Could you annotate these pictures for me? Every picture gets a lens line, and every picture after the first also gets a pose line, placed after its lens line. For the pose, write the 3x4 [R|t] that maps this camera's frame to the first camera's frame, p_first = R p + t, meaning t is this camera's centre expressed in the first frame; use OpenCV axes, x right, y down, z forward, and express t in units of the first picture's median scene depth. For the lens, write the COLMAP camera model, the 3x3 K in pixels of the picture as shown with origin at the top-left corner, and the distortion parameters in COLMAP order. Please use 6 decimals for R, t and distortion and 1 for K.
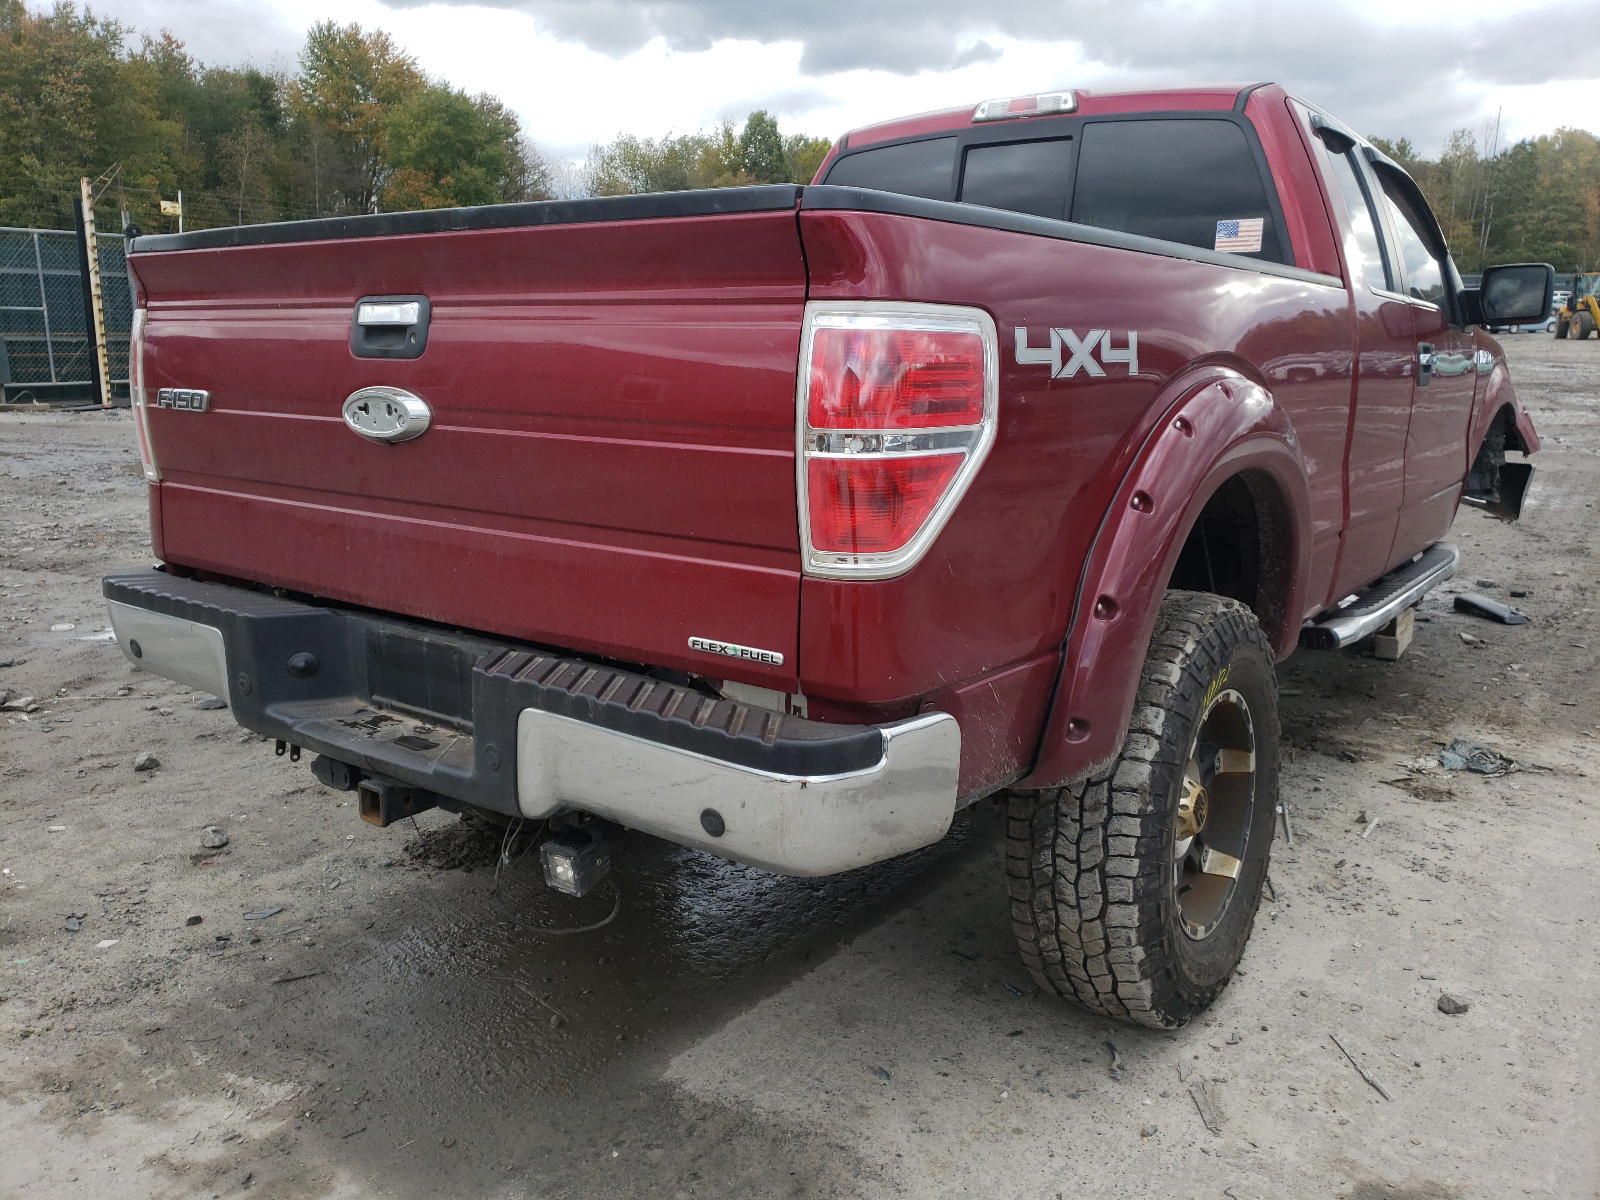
lens RADIAL K [[1258.3, 0, 797.4], [0, 1258.3, 594.6], [0, 0, 1]] dist [0.013665, -0.003182]
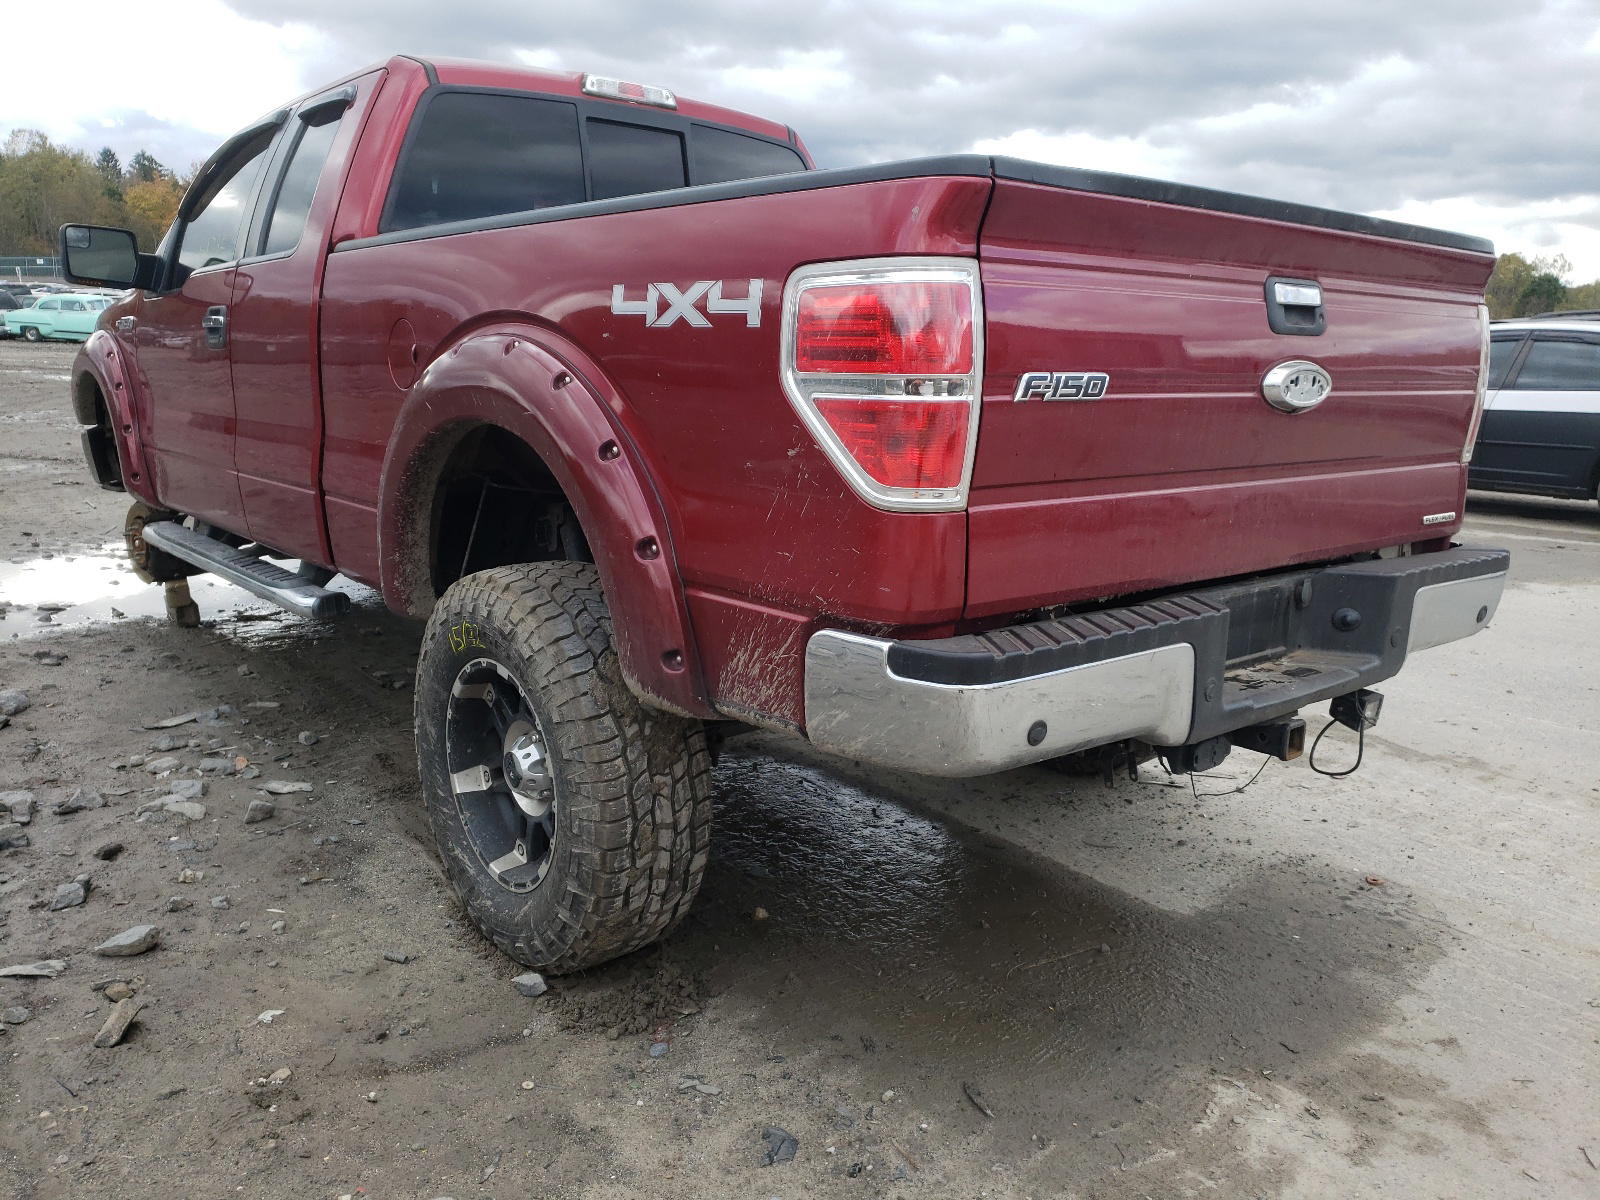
lens RADIAL K [[1258.3, 0, 798.2], [0, 1258.3, 607.9], [0, 0, 1]] dist [0.013665, -0.003182]
pose [[0.228509, -0.200380, 0.952697, -1.402284], [0.174665, 0.971148, 0.162367, -0.193765], [-0.957745, 0.129301, 0.256916, 1.068814]]
